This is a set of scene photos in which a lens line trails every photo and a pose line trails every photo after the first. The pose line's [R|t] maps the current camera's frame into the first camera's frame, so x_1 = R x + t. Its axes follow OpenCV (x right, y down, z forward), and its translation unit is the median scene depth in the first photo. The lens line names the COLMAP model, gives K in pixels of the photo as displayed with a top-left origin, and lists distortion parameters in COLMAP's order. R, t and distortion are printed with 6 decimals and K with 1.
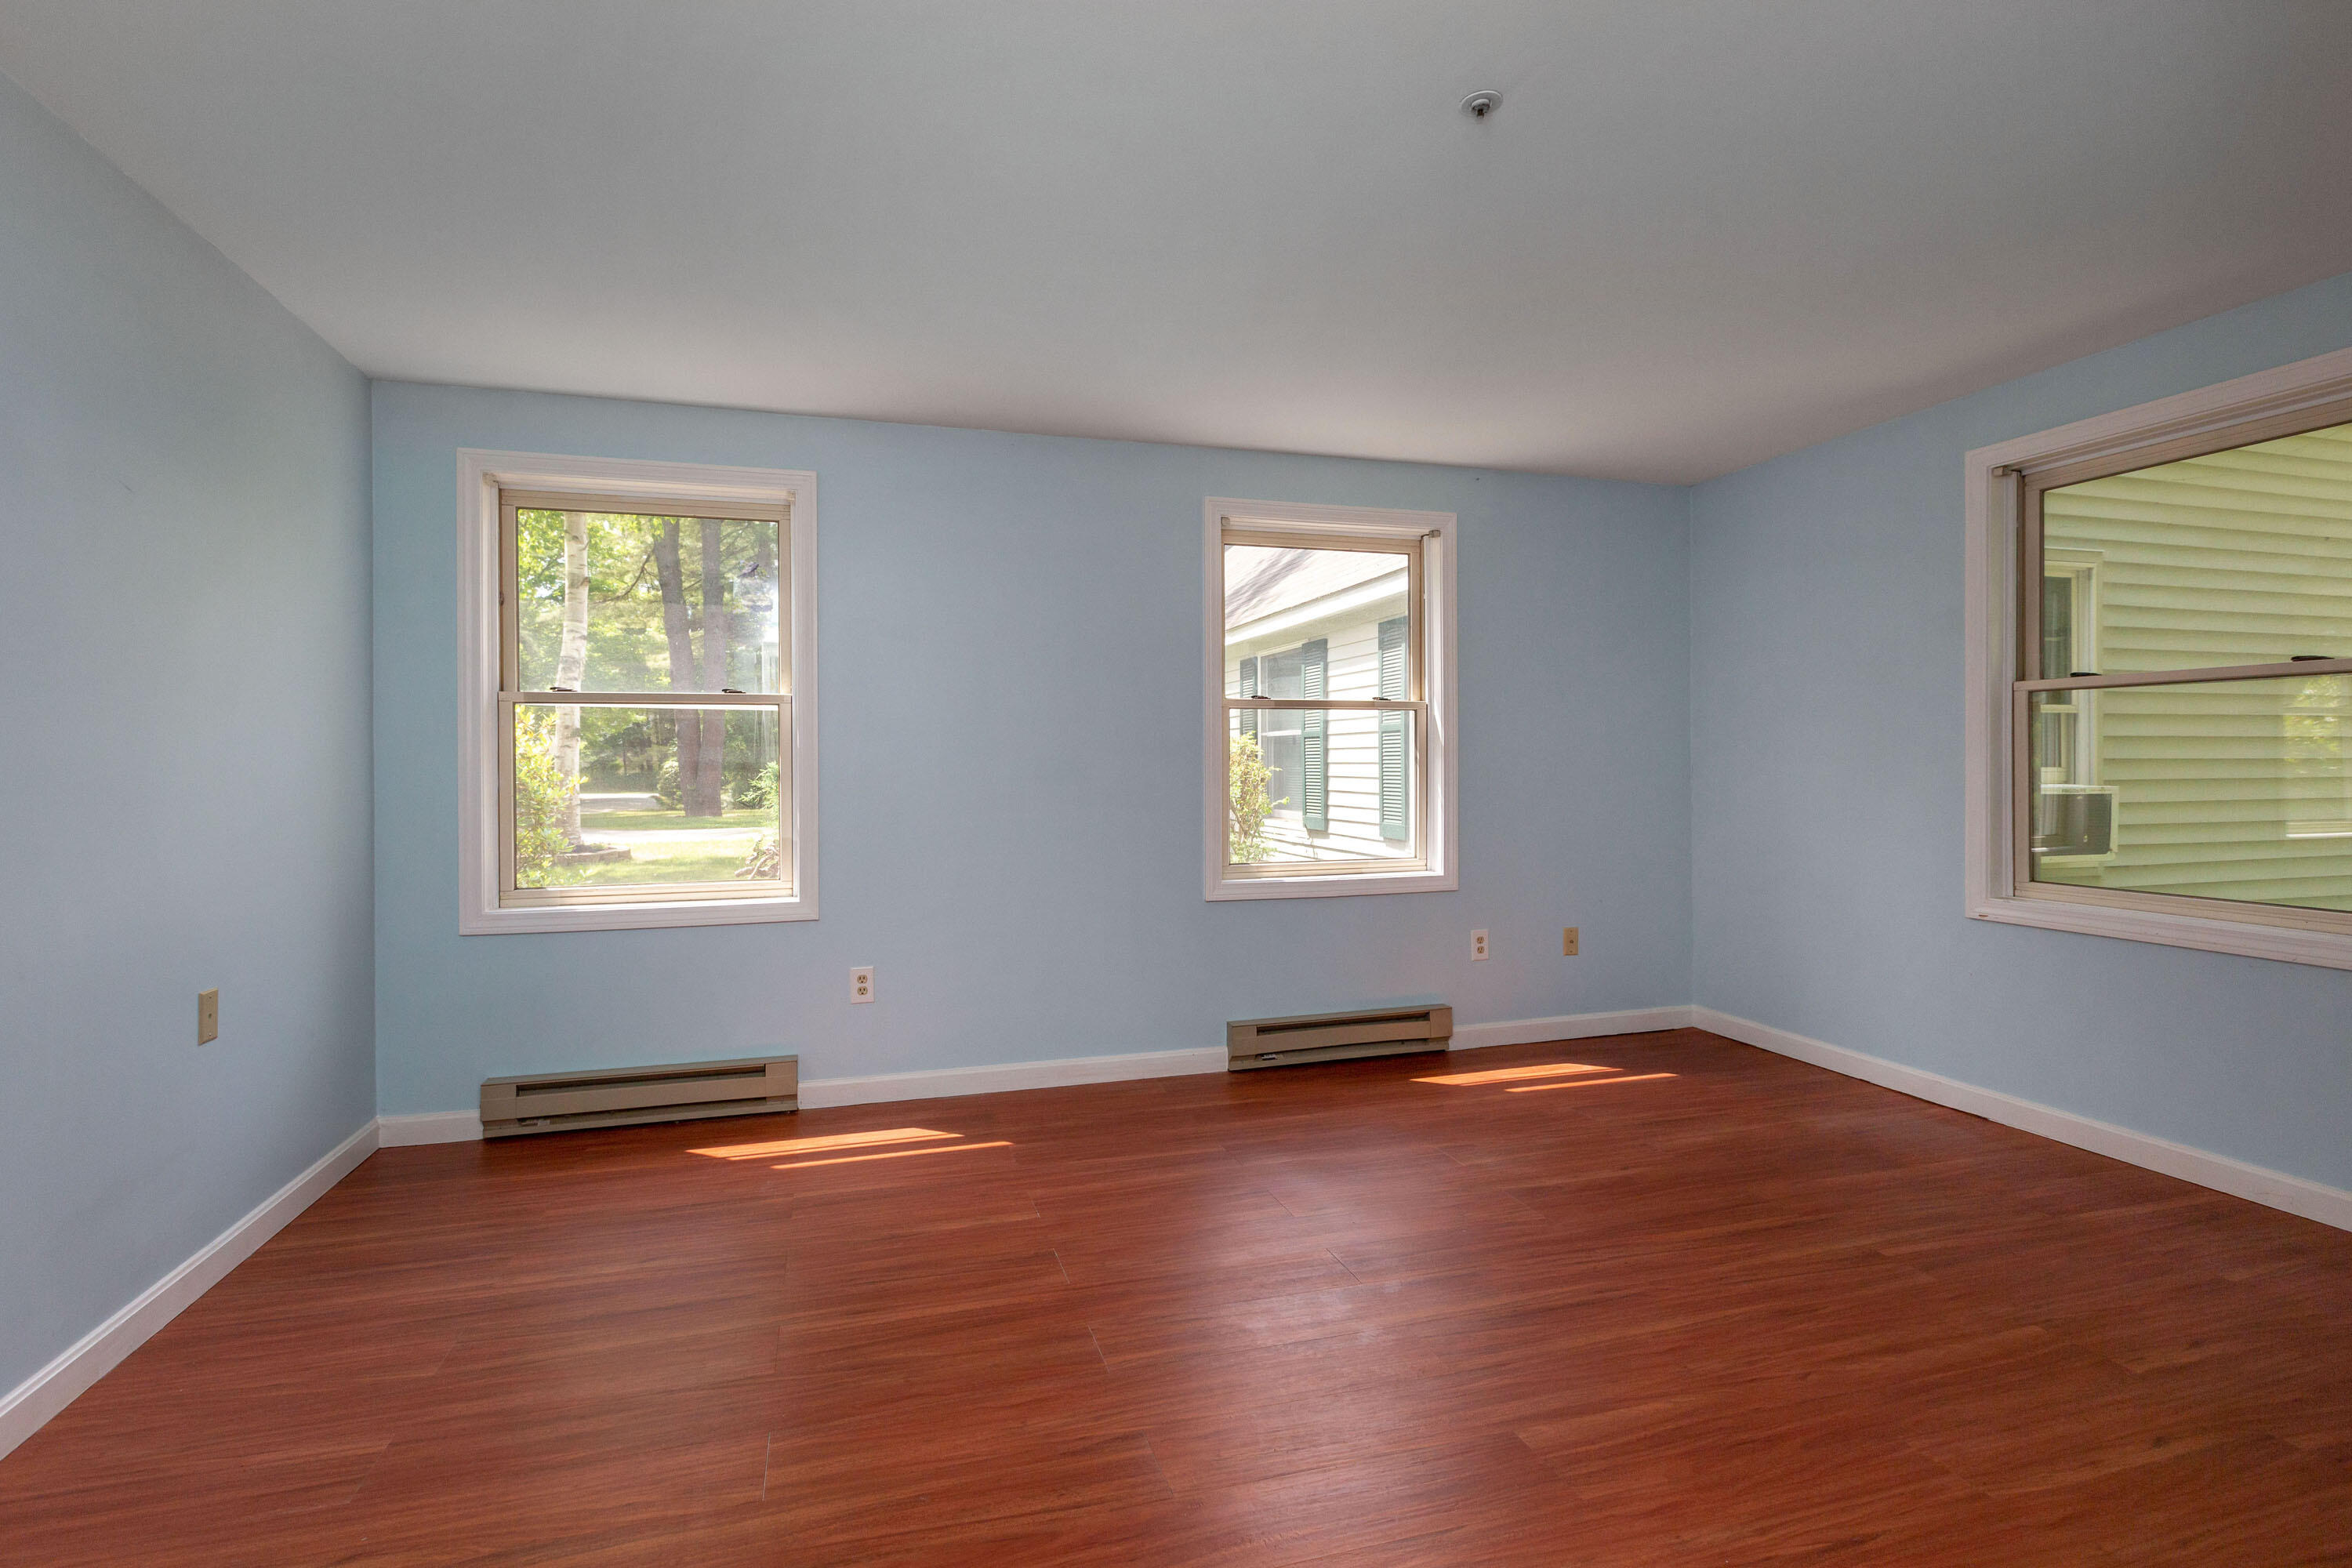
lens RADIAL K [[1023.7, 0, 1171.6], [0, 1023.7, 772.9], [0, 0, 1]] dist [-0.001491, -0.000011]
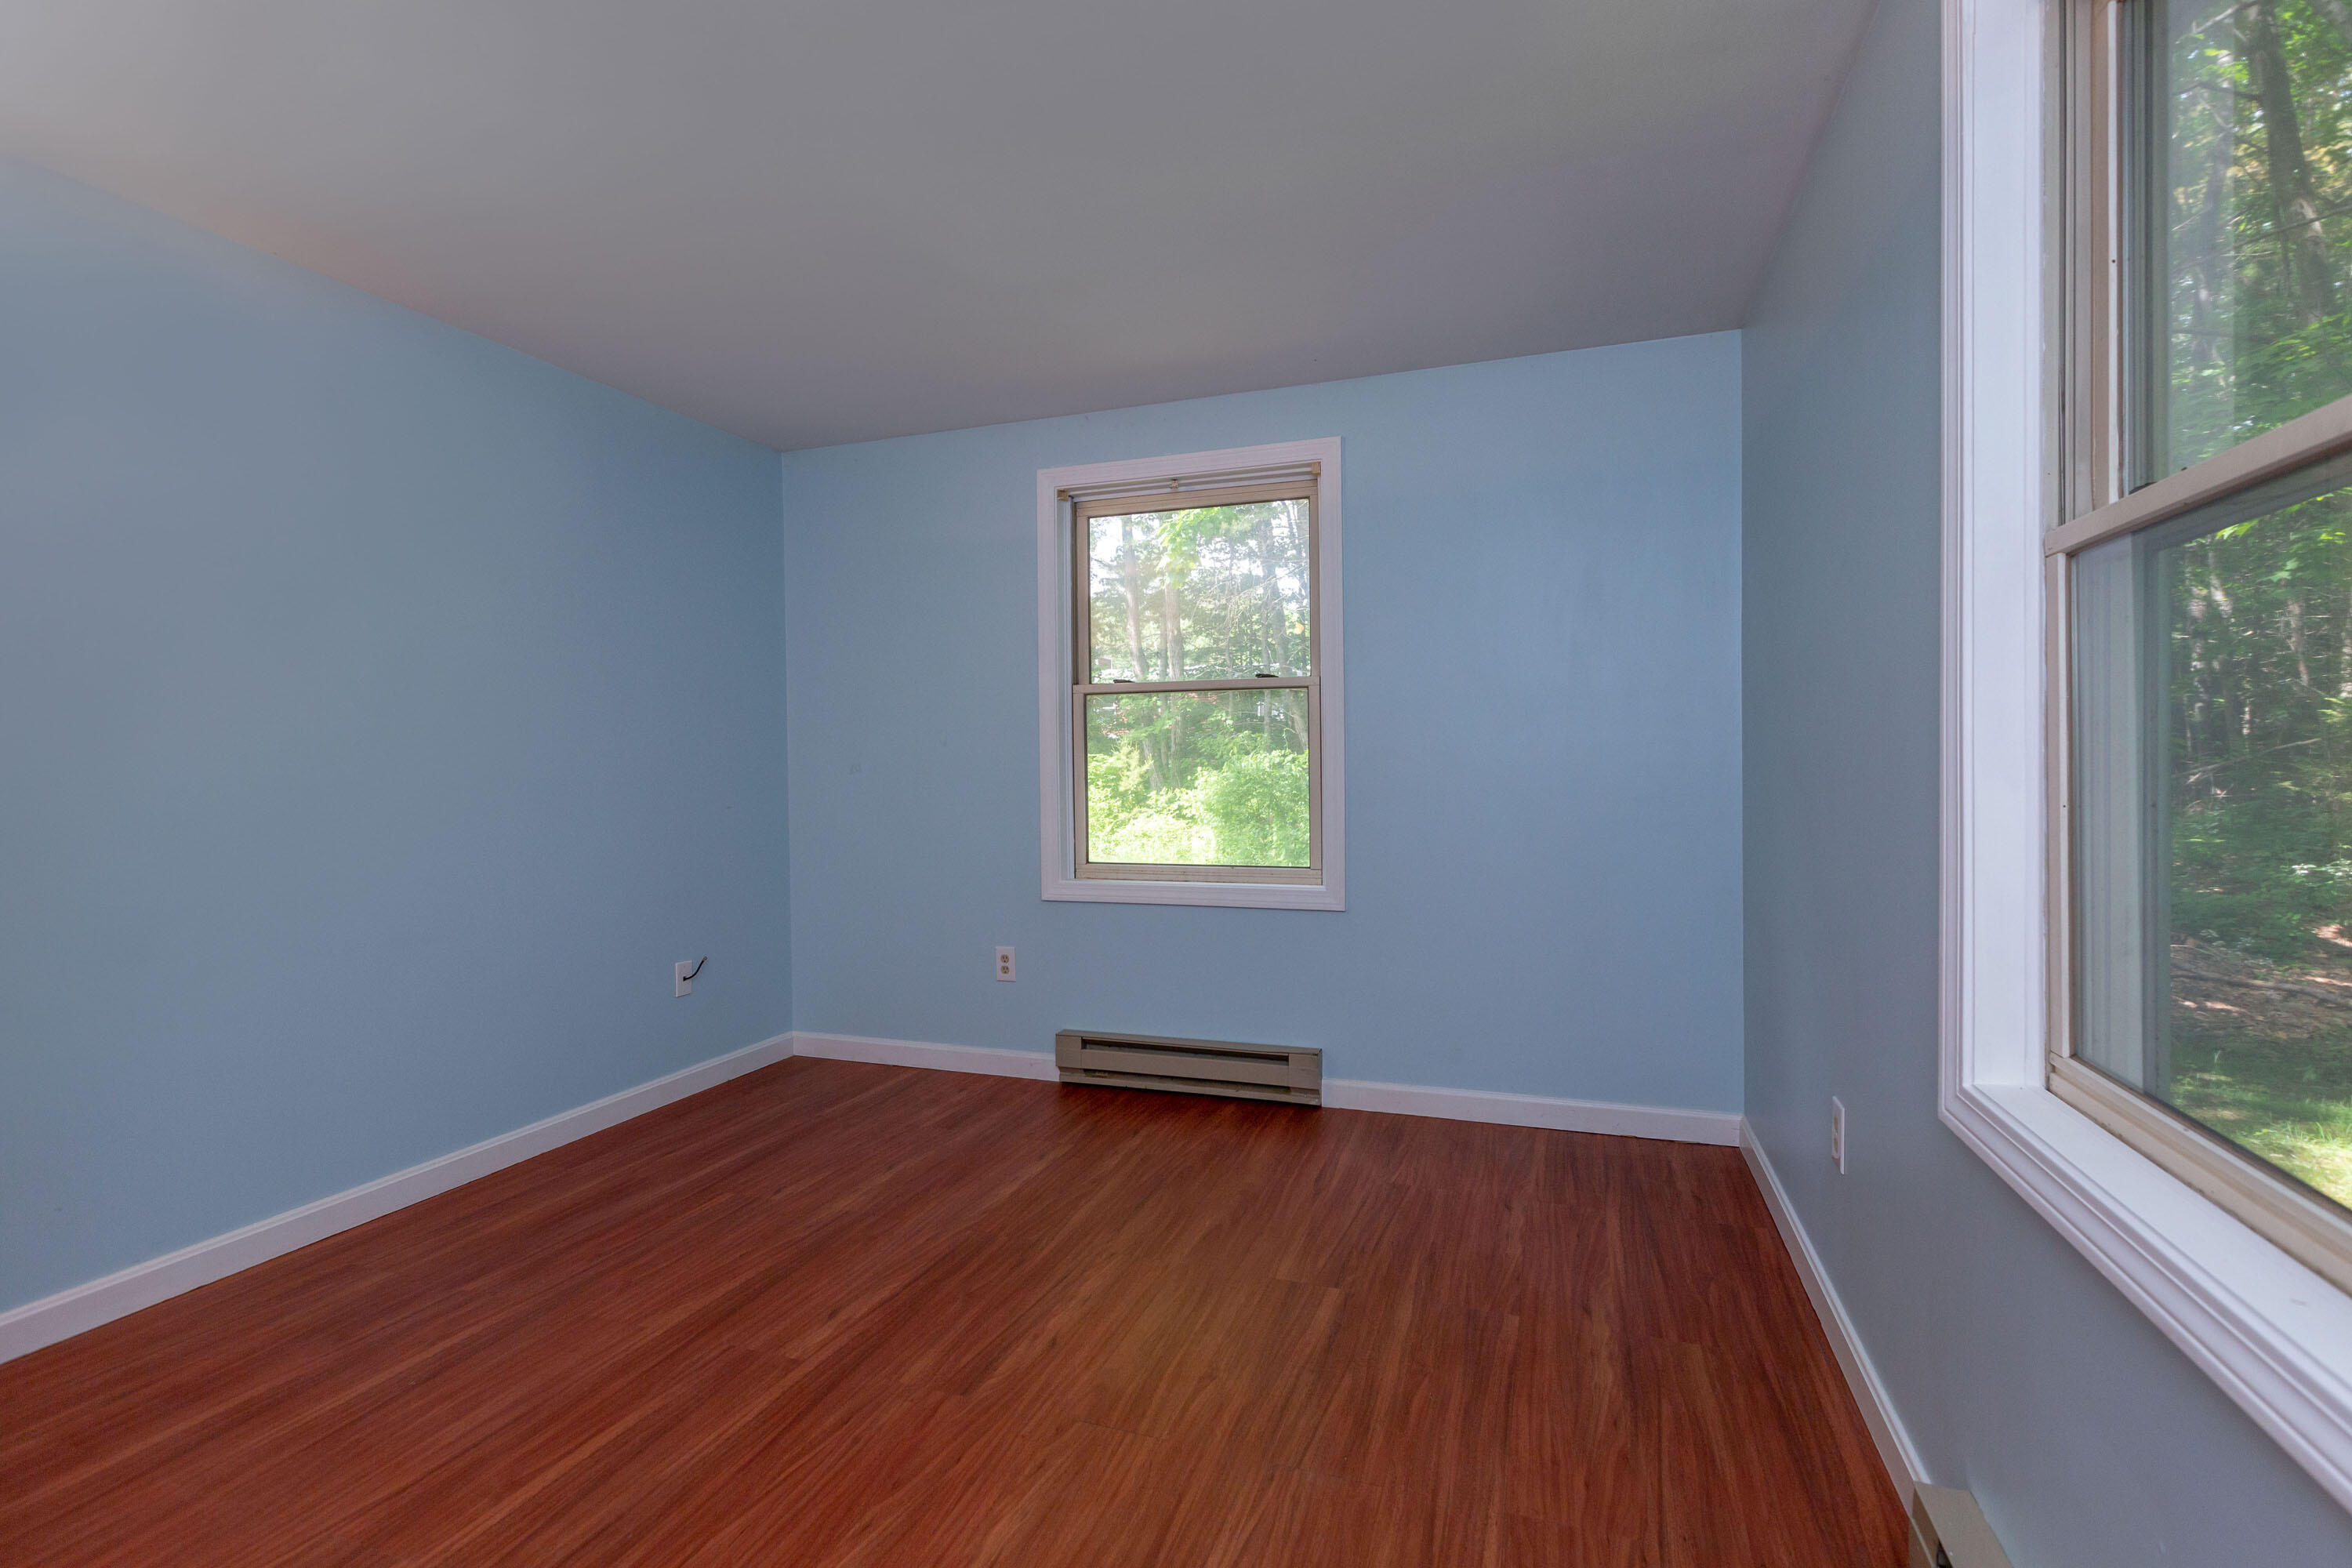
lens RADIAL K [[1153.9, 0, 1167.7], [0, 1153.9, 781.5], [0, 0, 1]] dist [0.003312, 0.000159]
pose [[0.801504, 0.006537, -0.597953, 0.186801], [0.007805, 0.999741, 0.021391, -0.001624], [0.597938, -0.021812, 0.801245, 0.052609]]
